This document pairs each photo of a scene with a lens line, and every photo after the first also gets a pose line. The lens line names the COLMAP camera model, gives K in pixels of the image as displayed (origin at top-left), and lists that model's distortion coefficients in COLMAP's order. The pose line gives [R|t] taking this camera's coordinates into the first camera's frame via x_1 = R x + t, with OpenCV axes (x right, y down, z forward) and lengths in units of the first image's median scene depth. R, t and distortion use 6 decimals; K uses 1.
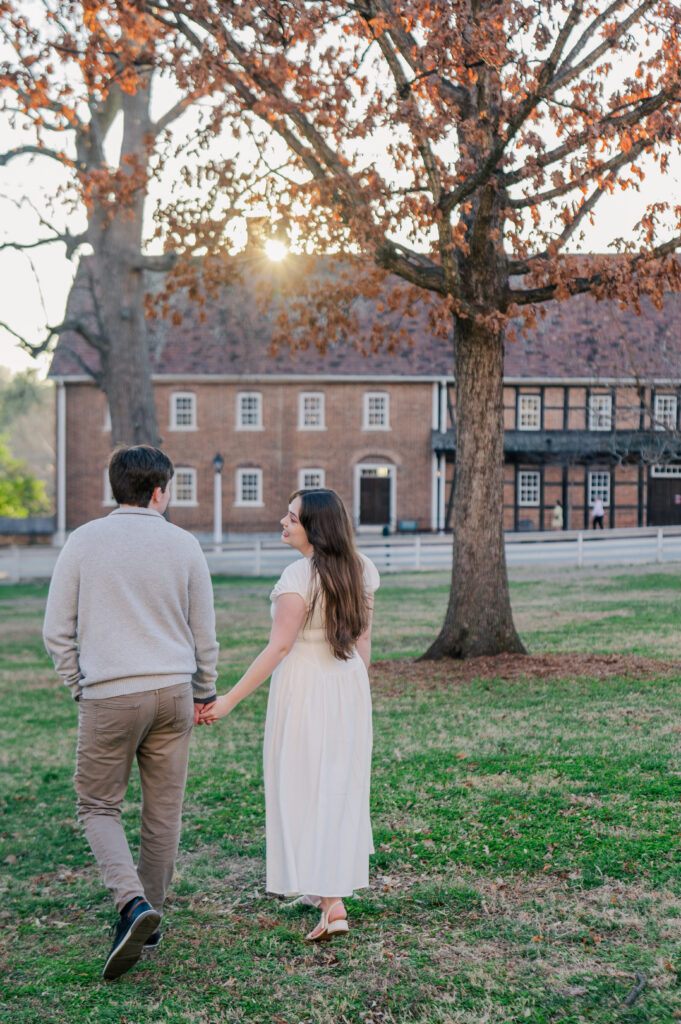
lens RADIAL K [[1404.0, 0, 340.5], [0, 1404.0, 512.0], [0, 0, 1]] dist [0.007564, 0.031584]
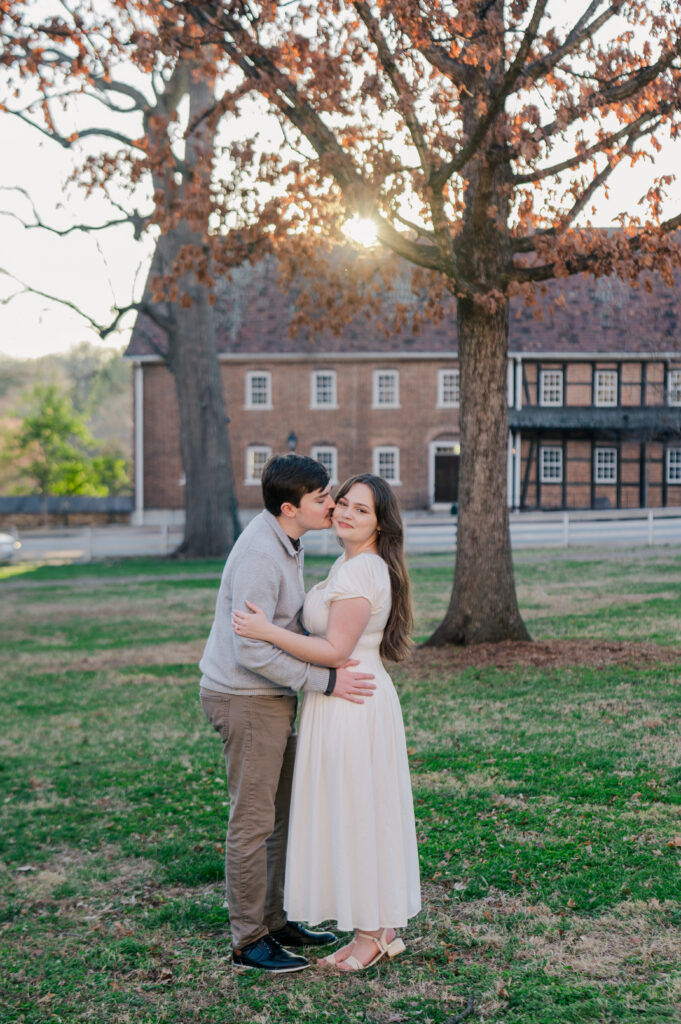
lens RADIAL K [[1387.9, 0, 378.1], [0, 1387.9, 512.0], [0, 0, 1]] dist [0.003725, 0.014417]
pose [[0.997455, -0.001618, -0.071286, 0.084310], [0.003029, 0.999802, 0.019688, -0.007155], [0.071240, -0.019854, 0.997262, 0.026445]]
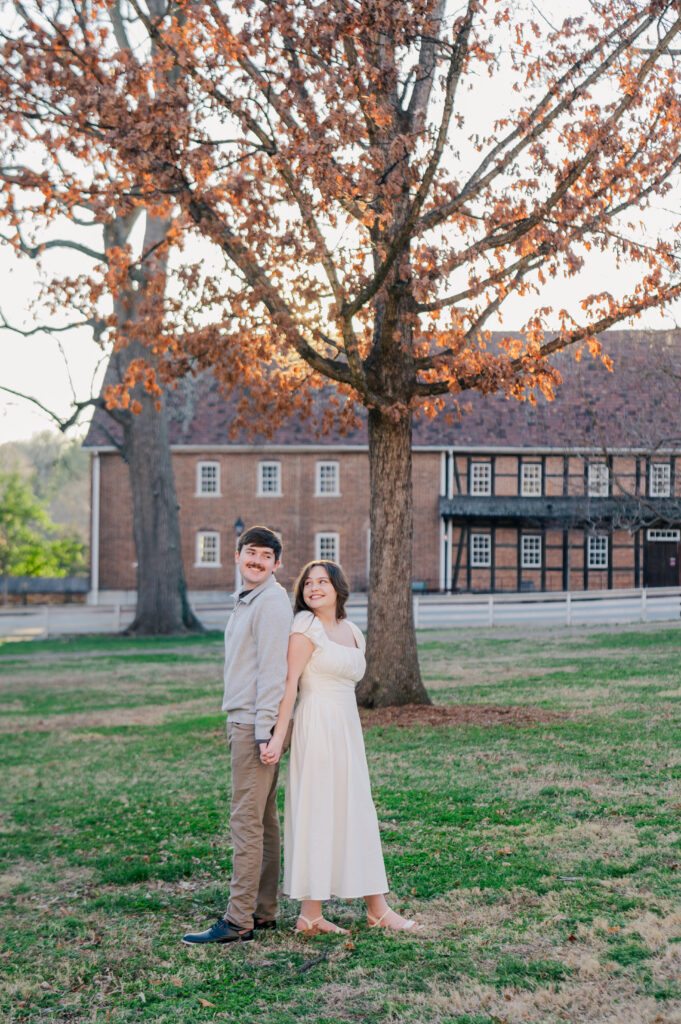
lens RADIAL K [[1387.9, 0, 378.1], [0, 1387.9, 512.0], [0, 0, 1]] dist [0.003725, 0.014417]
pose [[0.999070, 0.000572, -0.043108, 0.122086], [-0.002307, 0.999189, -0.040199, -0.007546], [0.043050, 0.040261, 0.998261, -0.105224]]
